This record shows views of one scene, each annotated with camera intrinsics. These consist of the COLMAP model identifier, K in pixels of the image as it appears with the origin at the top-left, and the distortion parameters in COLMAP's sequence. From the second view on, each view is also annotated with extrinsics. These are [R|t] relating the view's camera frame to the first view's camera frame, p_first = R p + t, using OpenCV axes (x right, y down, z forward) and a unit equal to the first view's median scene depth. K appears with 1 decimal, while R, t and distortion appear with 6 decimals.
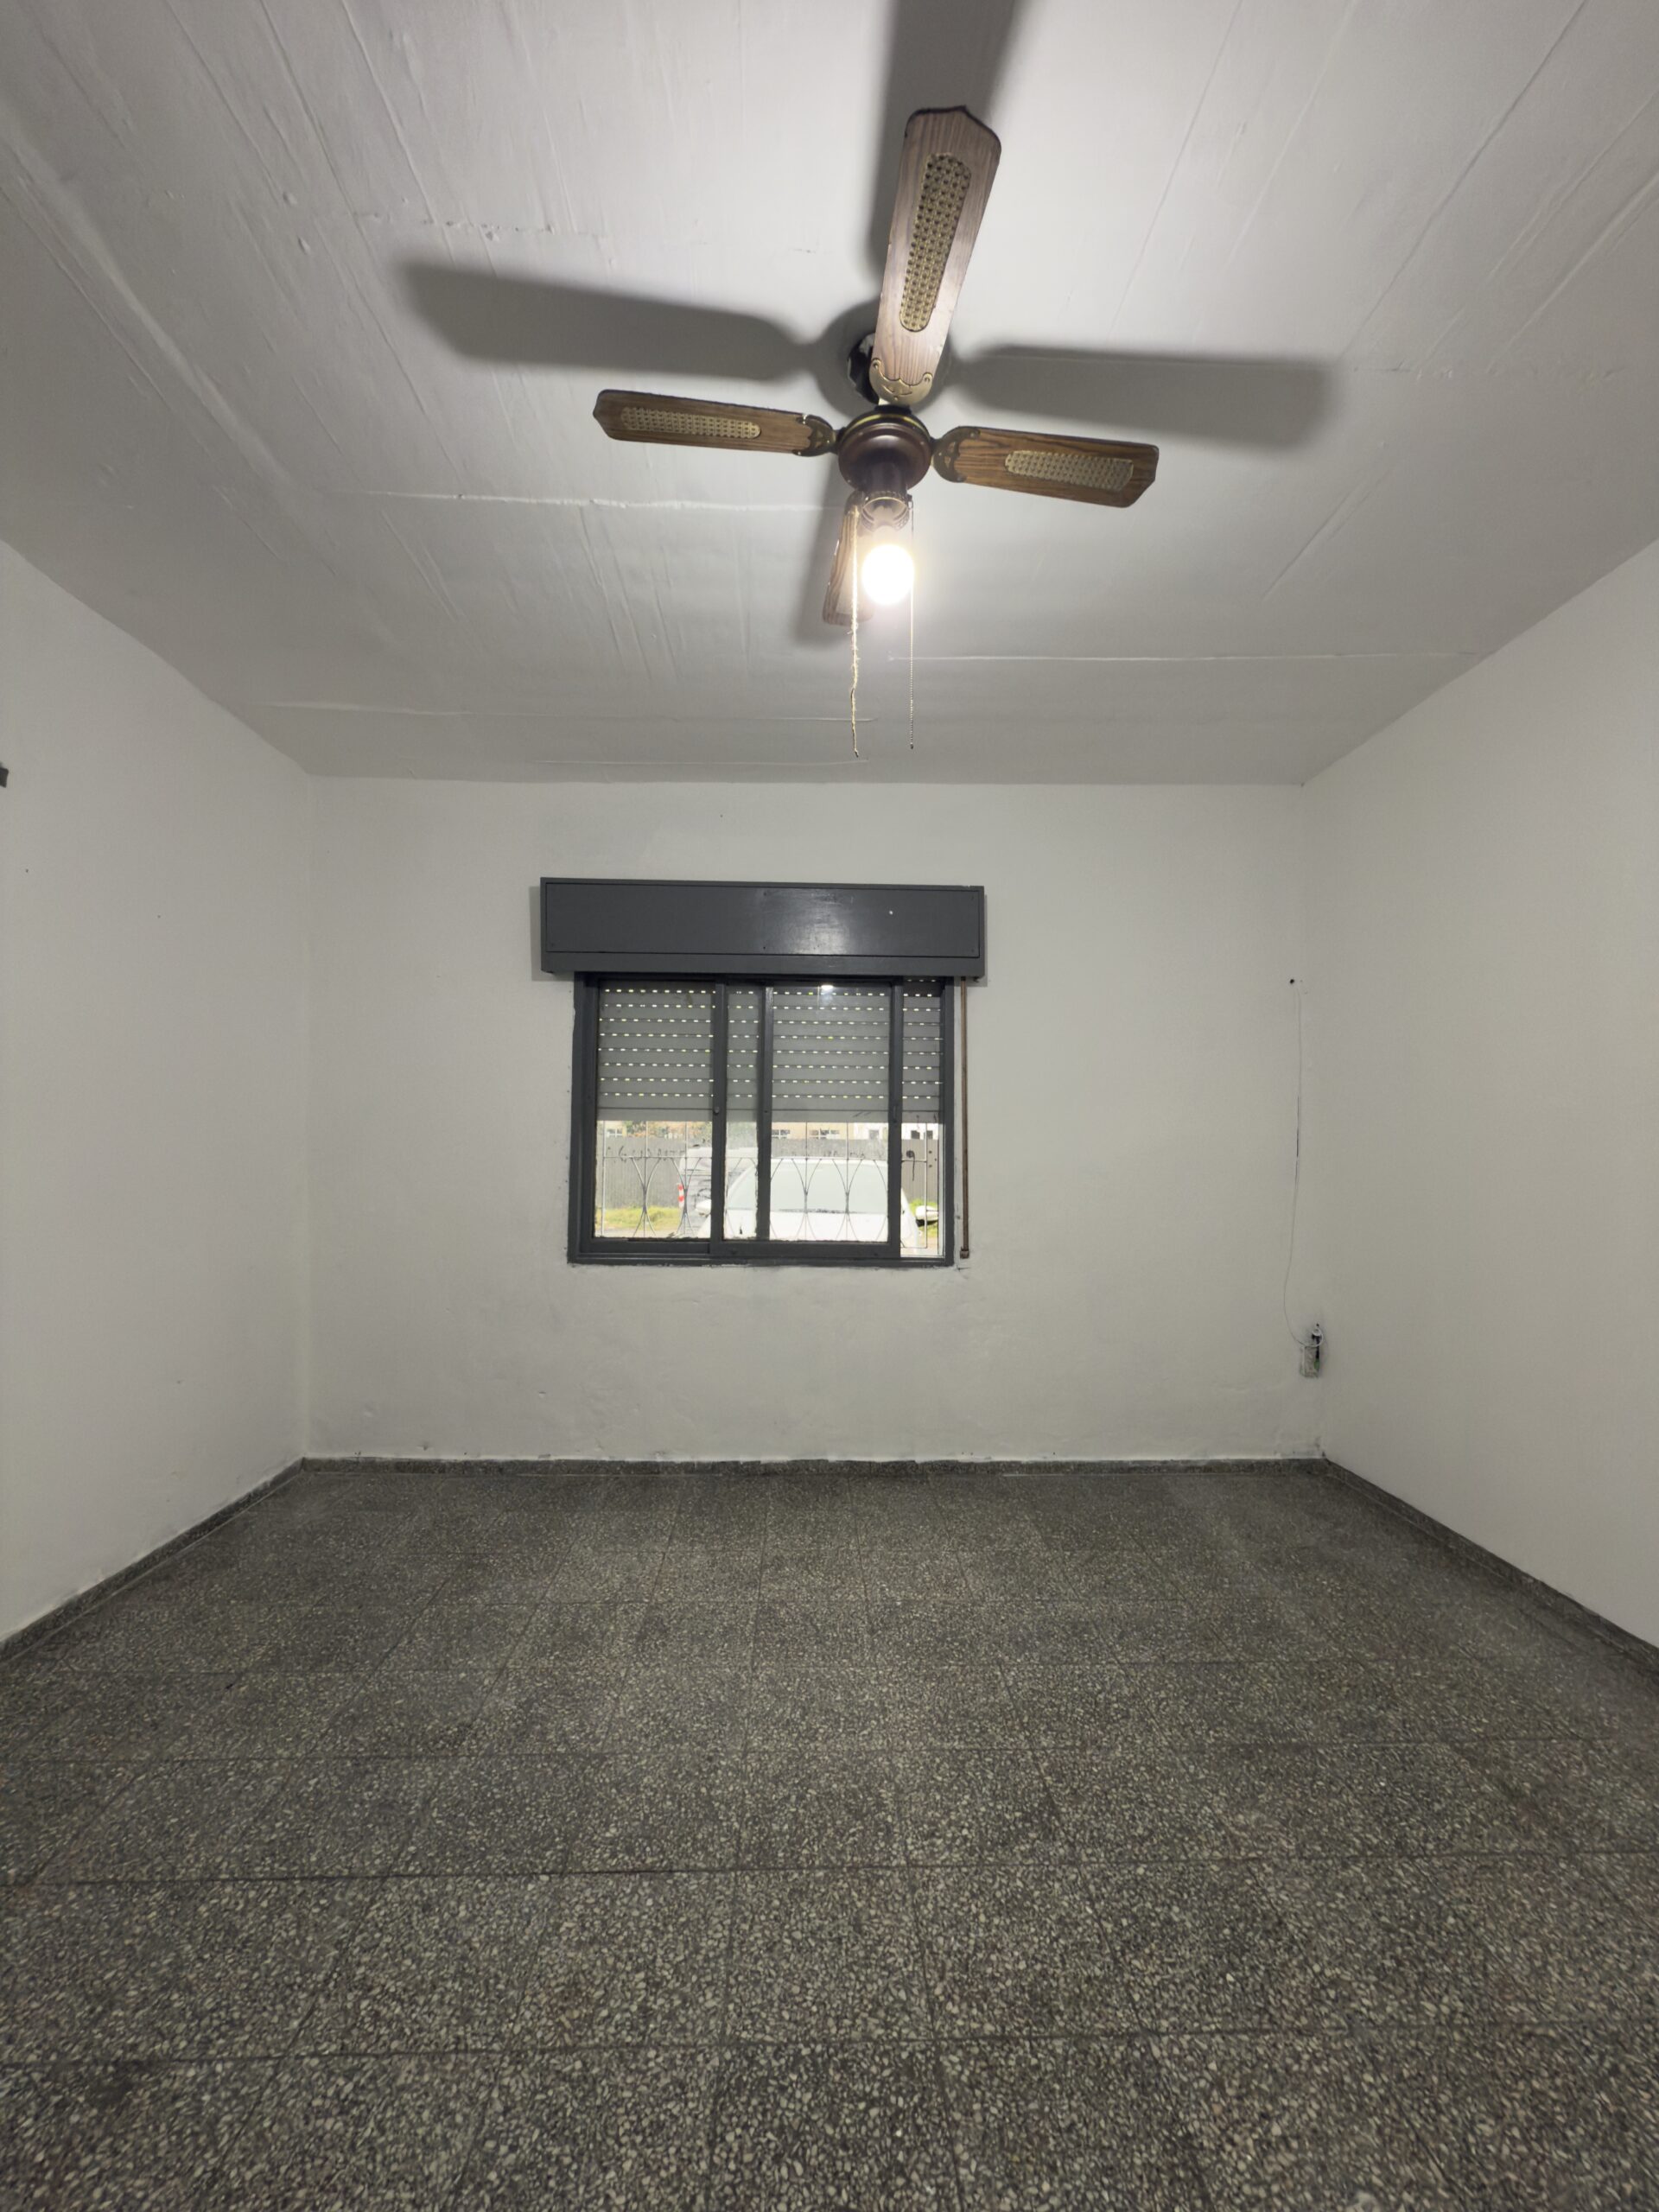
lens RADIAL K [[875.6, 0, 829.5], [0, 875.6, 1106.0], [0, 0, 1]] dist [-0.001261, 0.000361]
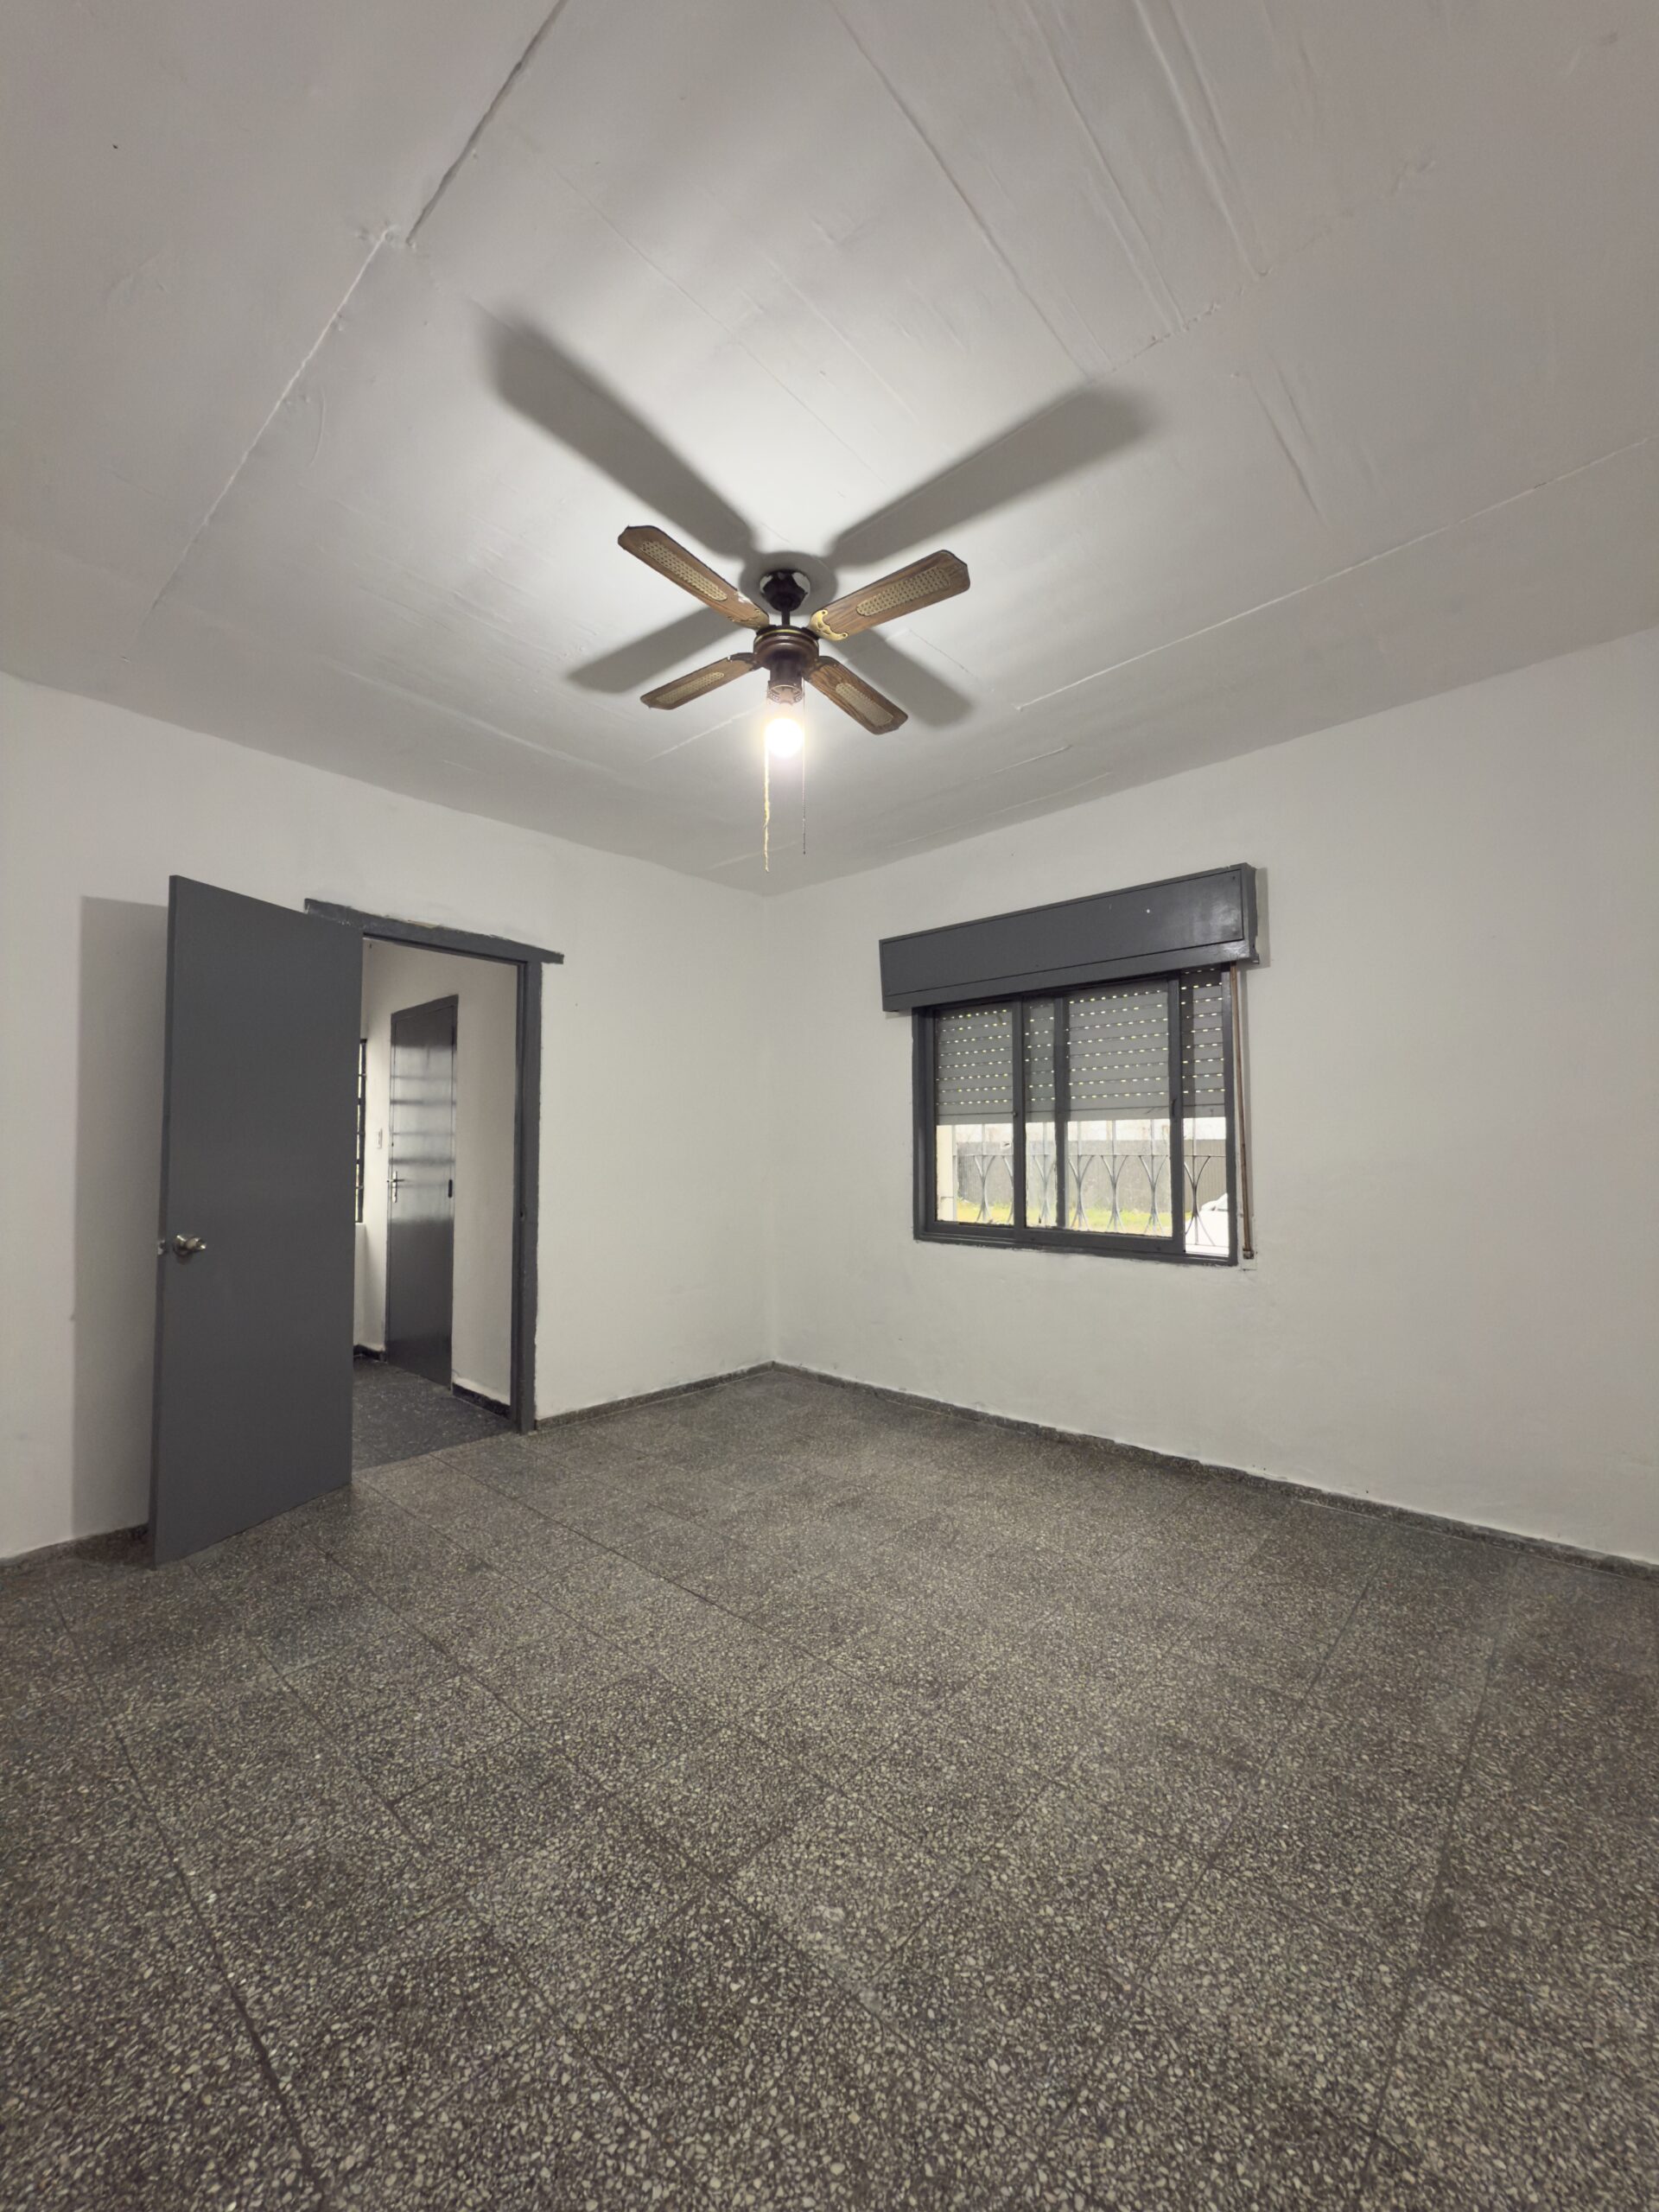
lens RADIAL K [[875.6, 0, 829.5], [0, 875.6, 1106.0], [0, 0, 1]] dist [-0.001261, 0.000361]
pose [[0.717867, -0.048650, -0.694479, 0.566447], [0.044442, 0.998723, -0.024024, 0.013953], [0.694761, -0.013618, 0.719112, 0.012906]]
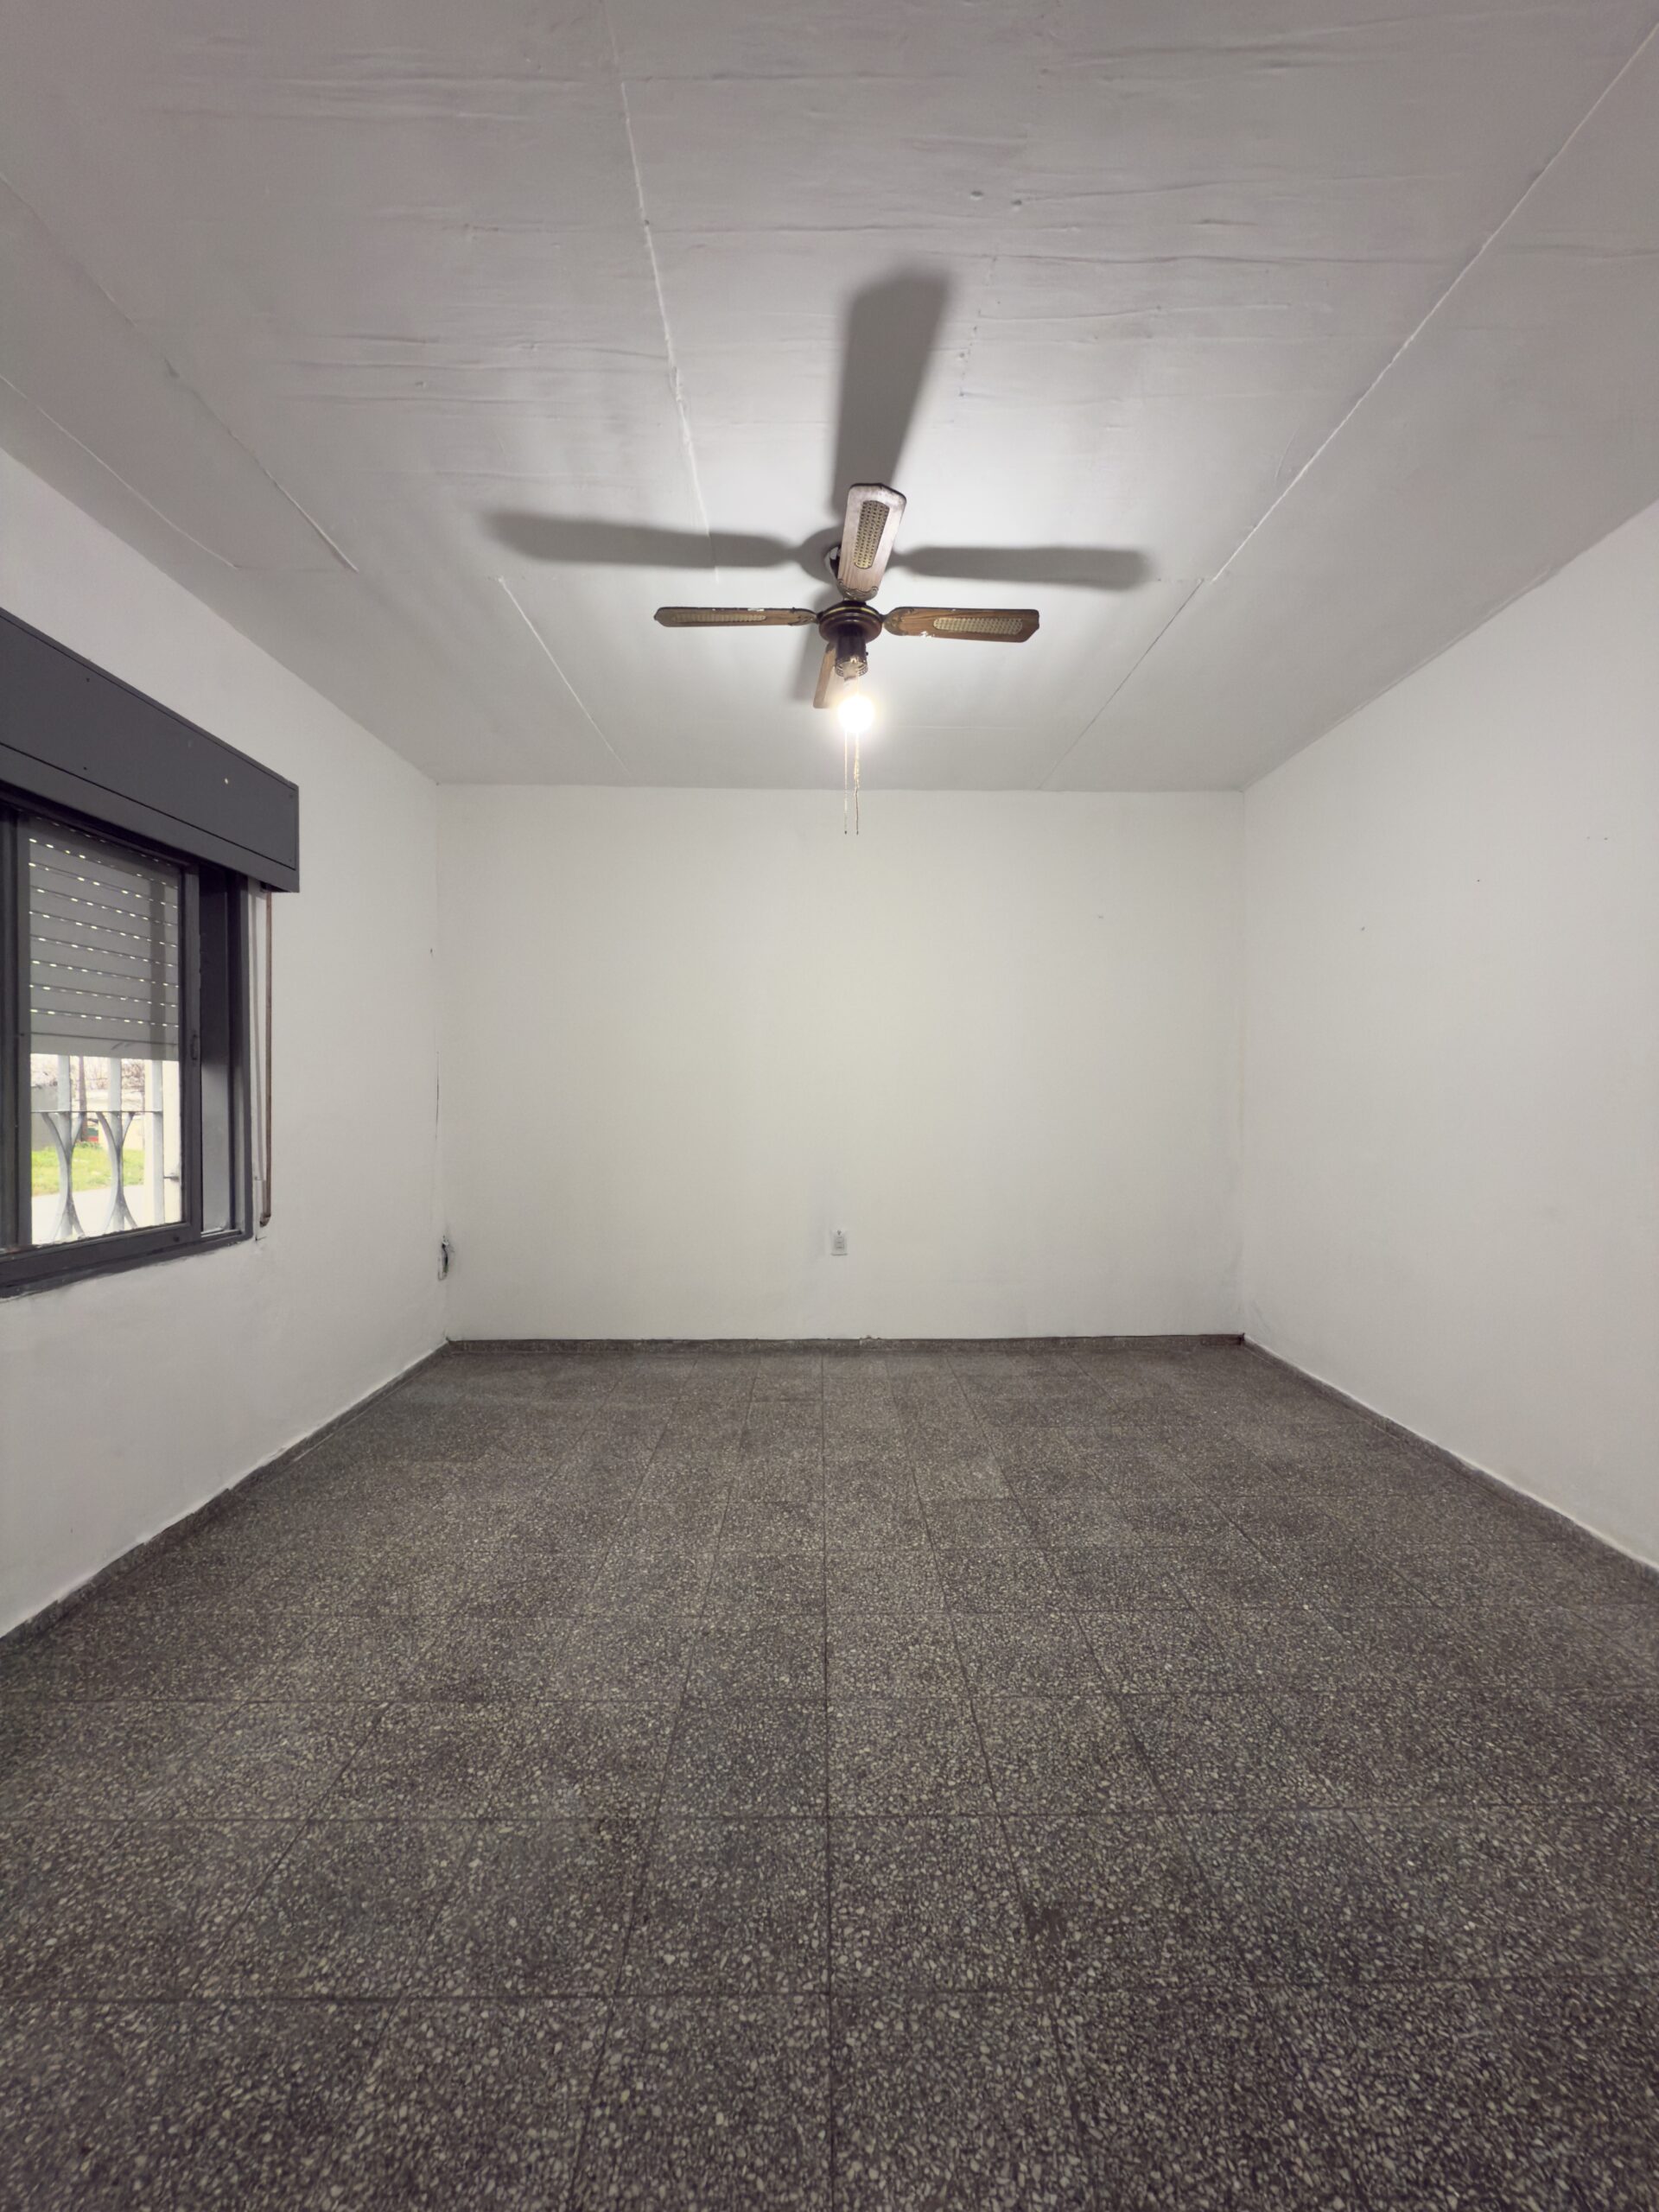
lens RADIAL K [[875.6, 0, 829.5], [0, 875.6, 1106.0], [0, 0, 1]] dist [-0.001261, 0.000361]
pose [[0.026761, -0.019515, 0.999451, -0.760967], [-0.049370, 0.998564, 0.020820, 0.017884], [-0.998422, -0.049901, 0.025759, 0.512057]]
